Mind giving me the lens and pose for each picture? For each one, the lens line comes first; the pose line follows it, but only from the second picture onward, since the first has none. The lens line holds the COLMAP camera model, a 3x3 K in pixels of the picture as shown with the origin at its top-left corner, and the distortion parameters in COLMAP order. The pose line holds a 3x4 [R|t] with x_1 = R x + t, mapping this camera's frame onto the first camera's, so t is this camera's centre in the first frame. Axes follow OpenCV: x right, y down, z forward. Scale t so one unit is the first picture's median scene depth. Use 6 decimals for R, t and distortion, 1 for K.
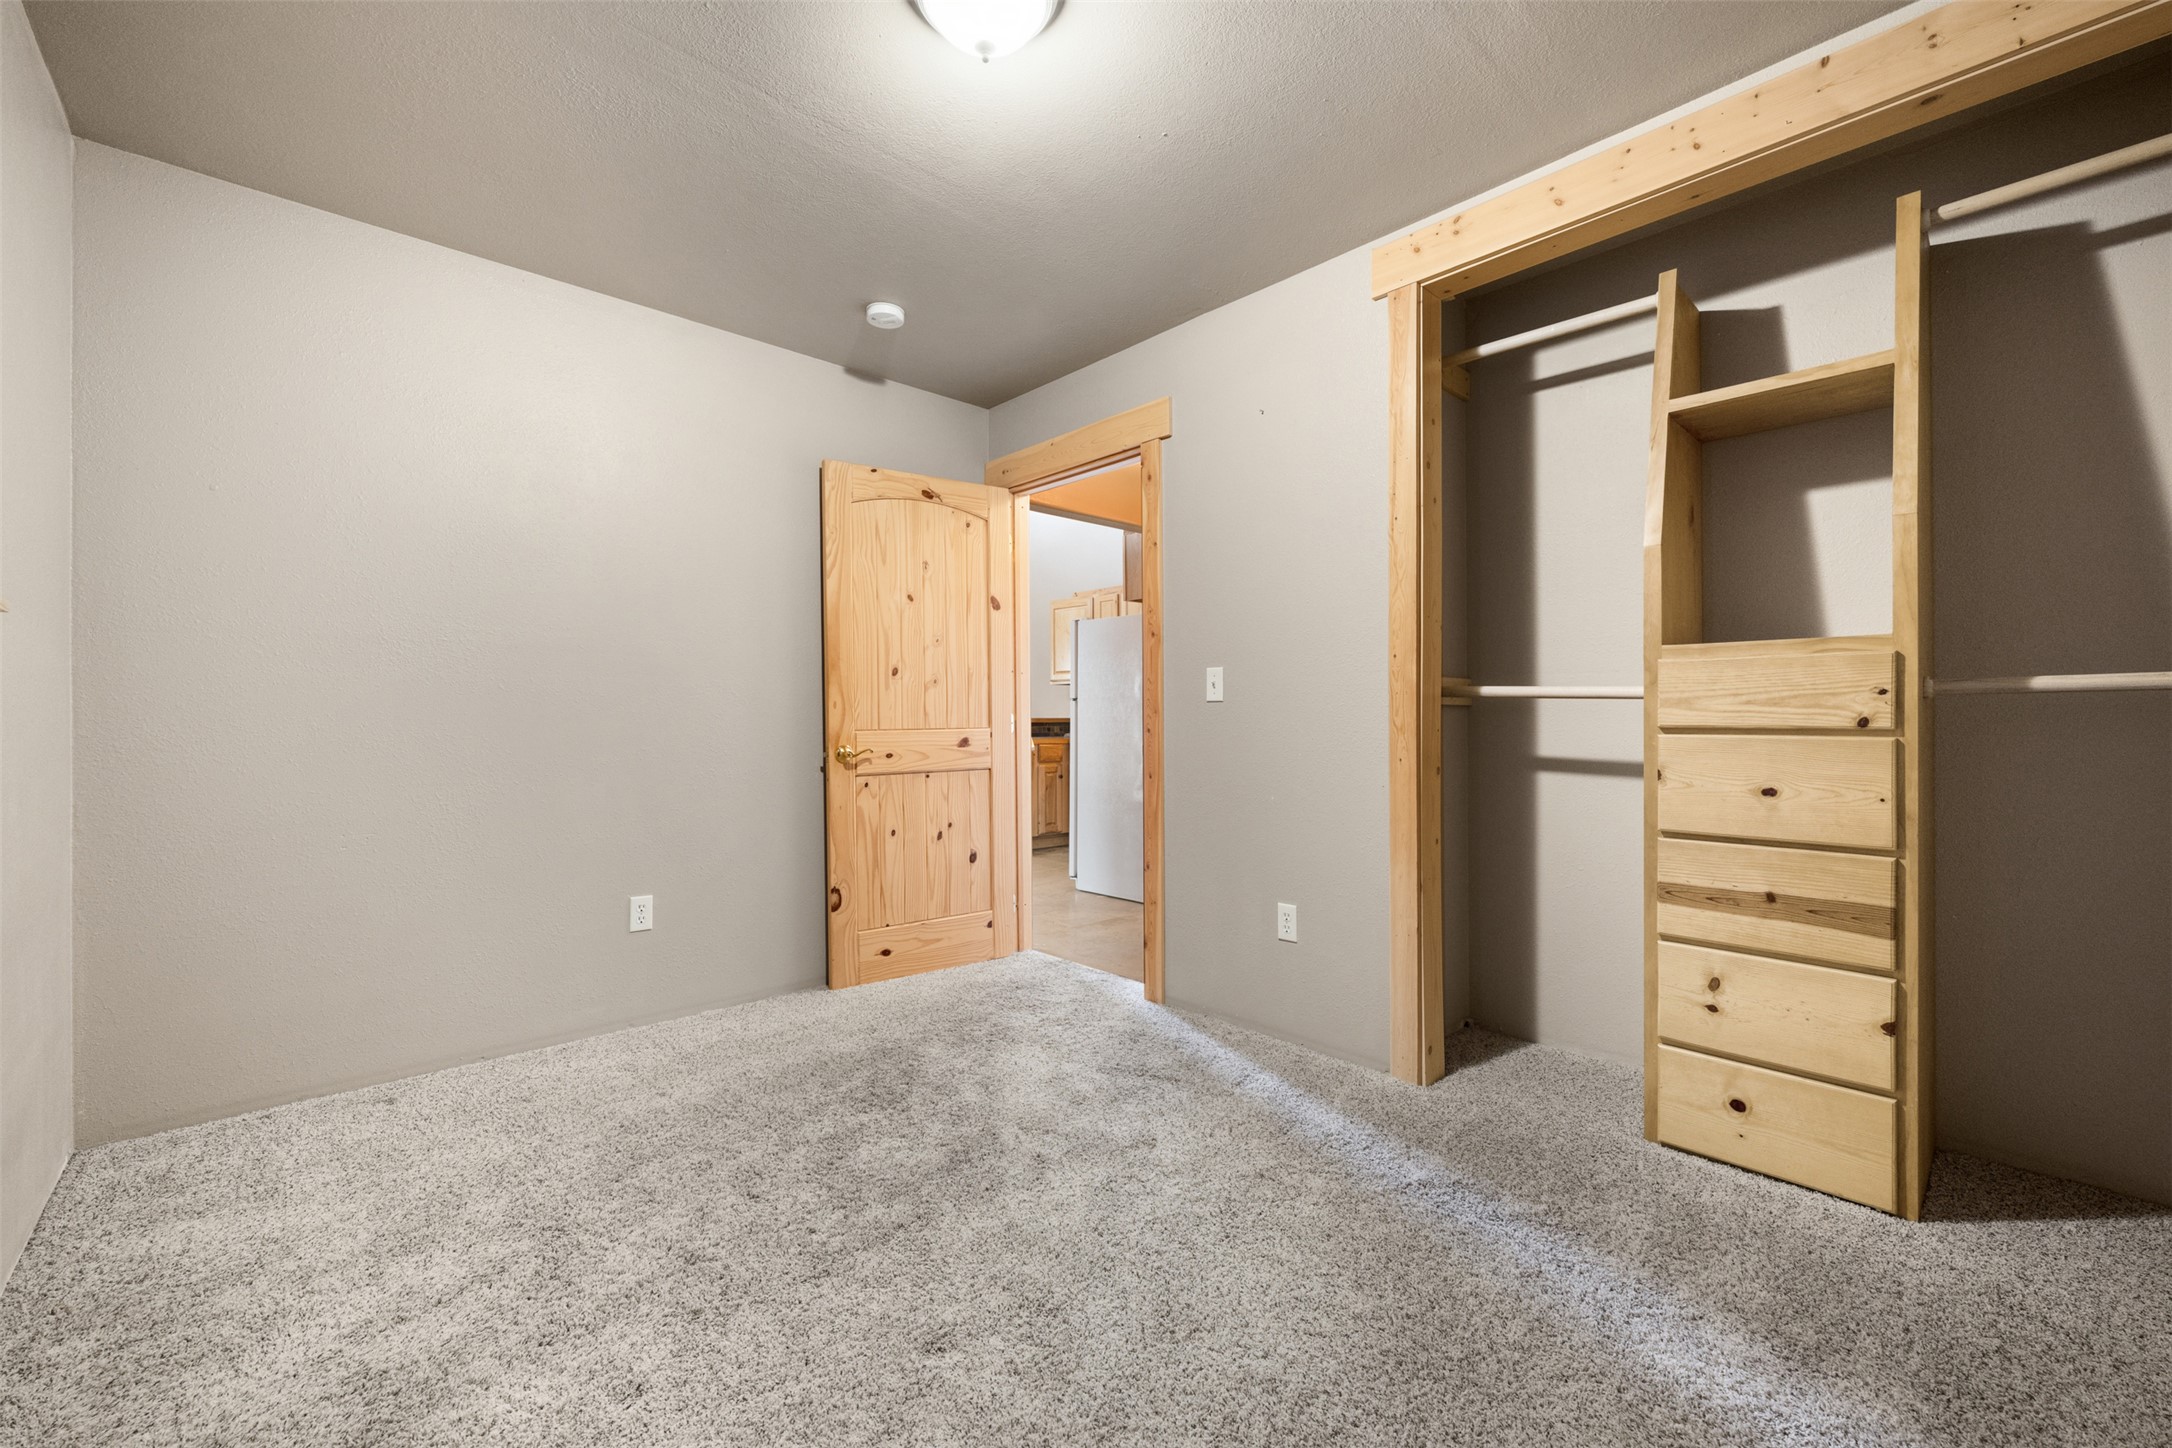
lens RADIAL K [[880.4, 0, 1080.8], [0, 880.4, 729.6], [0, 0, 1]] dist [-0.004685, 0.001118]
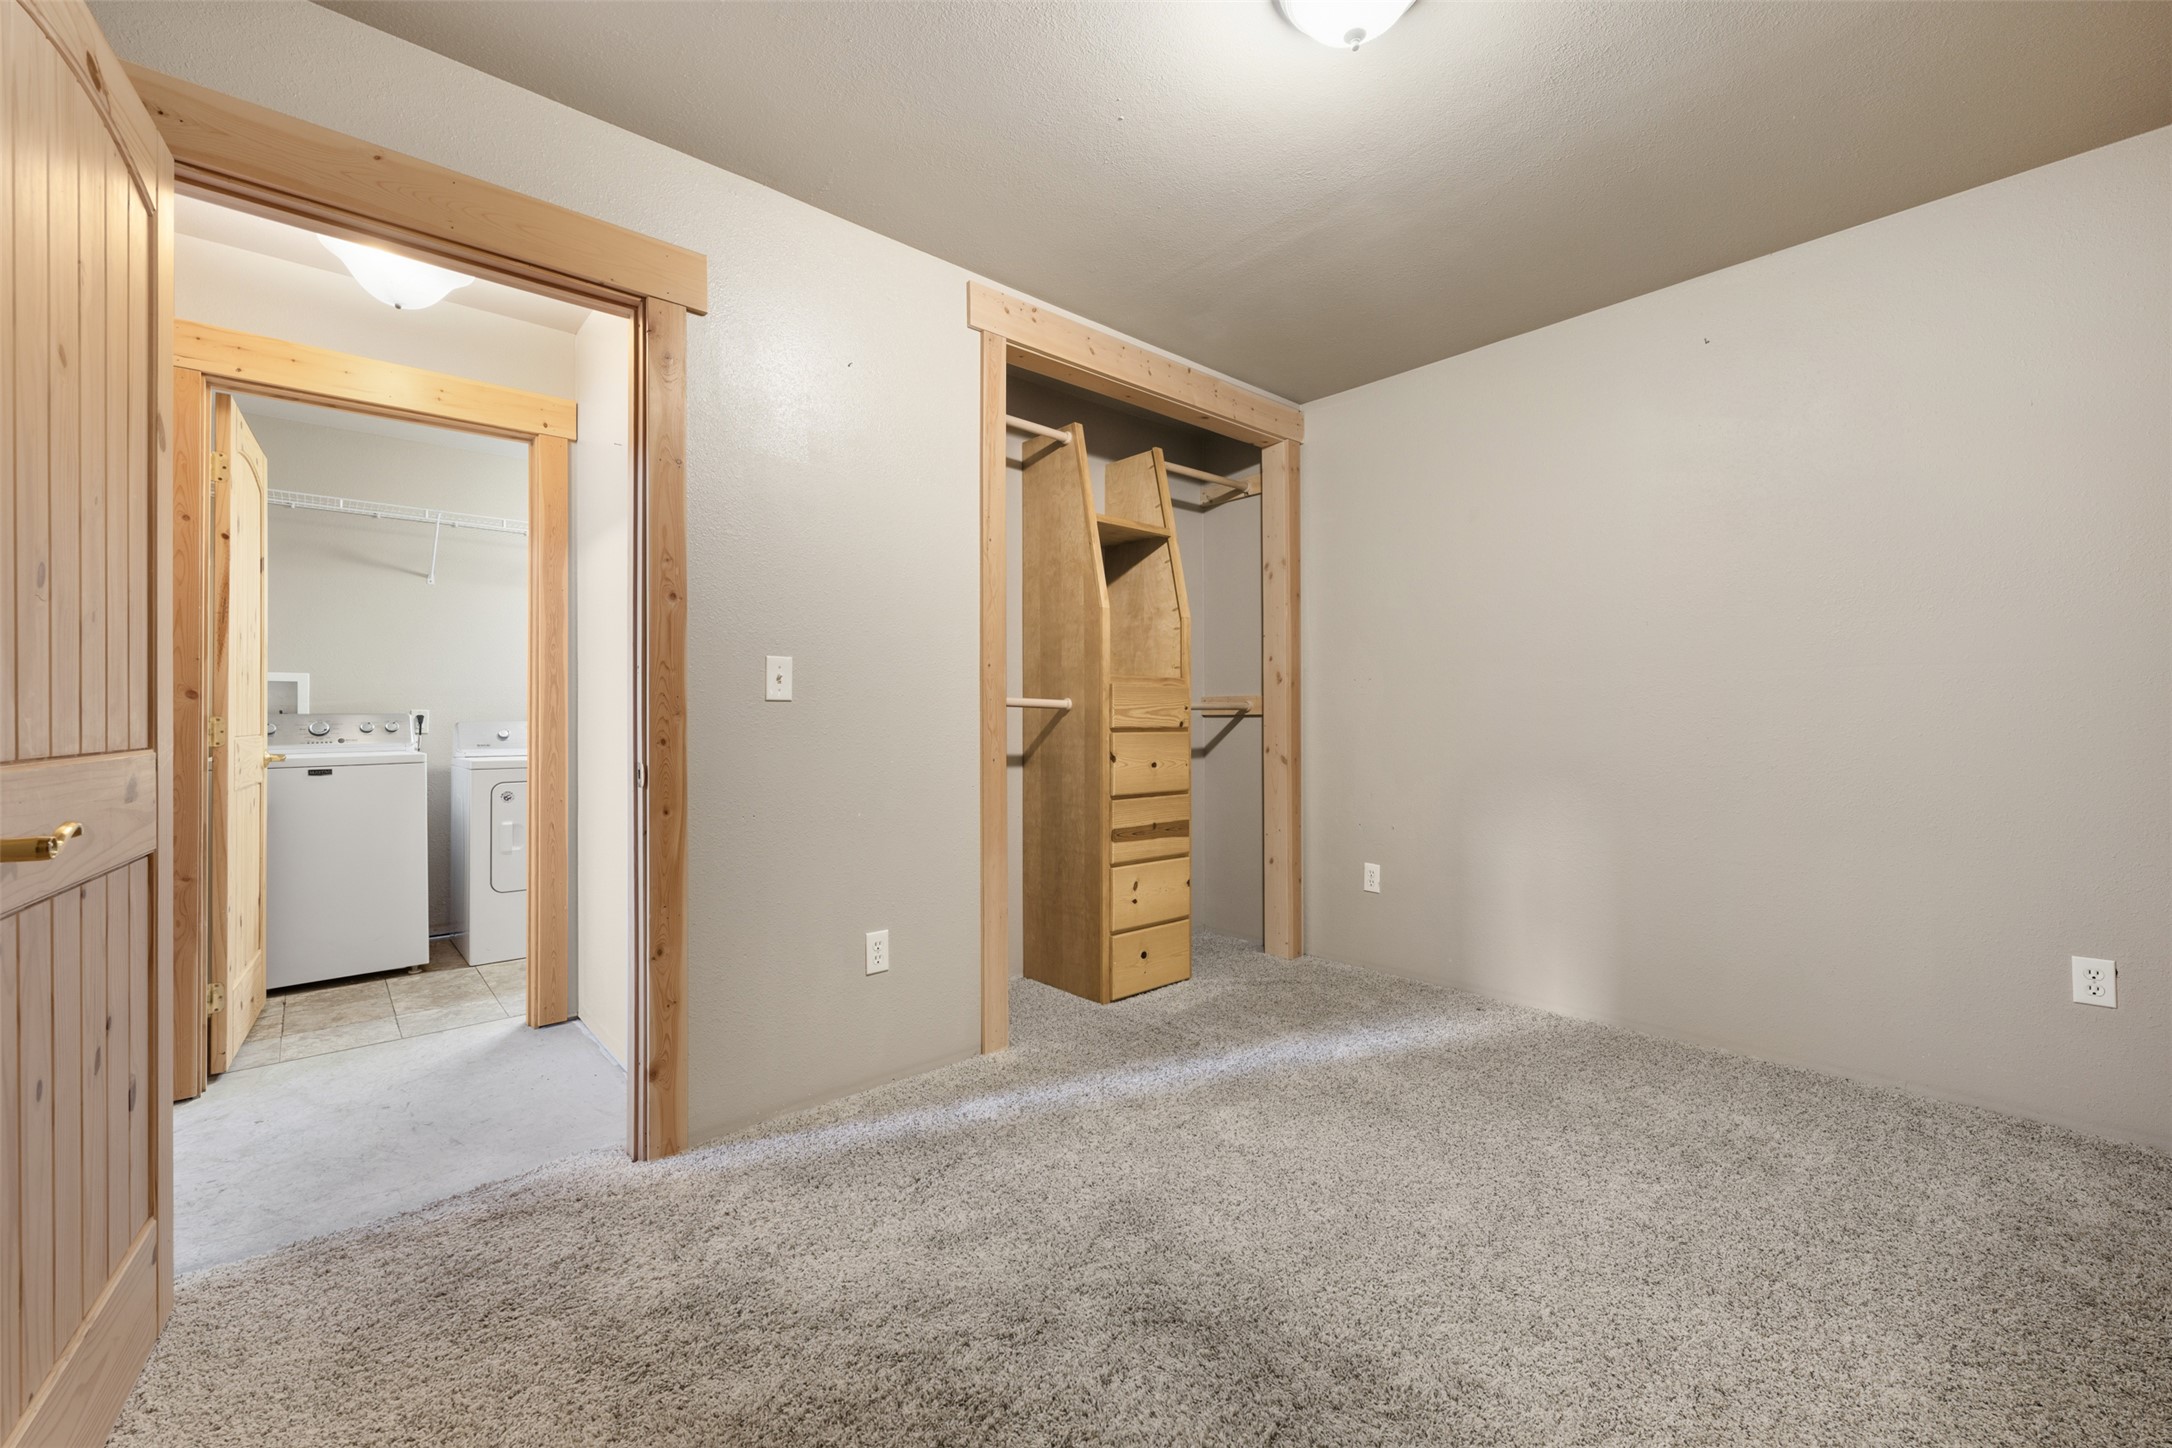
lens RADIAL K [[880.4, 0, 1095.3], [0, 880.4, 714.0], [0, 0, 1]] dist [-0.004685, 0.001118]
pose [[-0.009980, 0.004948, 0.999938, -0.880878], [0.007758, 0.999958, -0.004871, -0.020363], [-0.999920, 0.007709, -0.010018, 1.054516]]
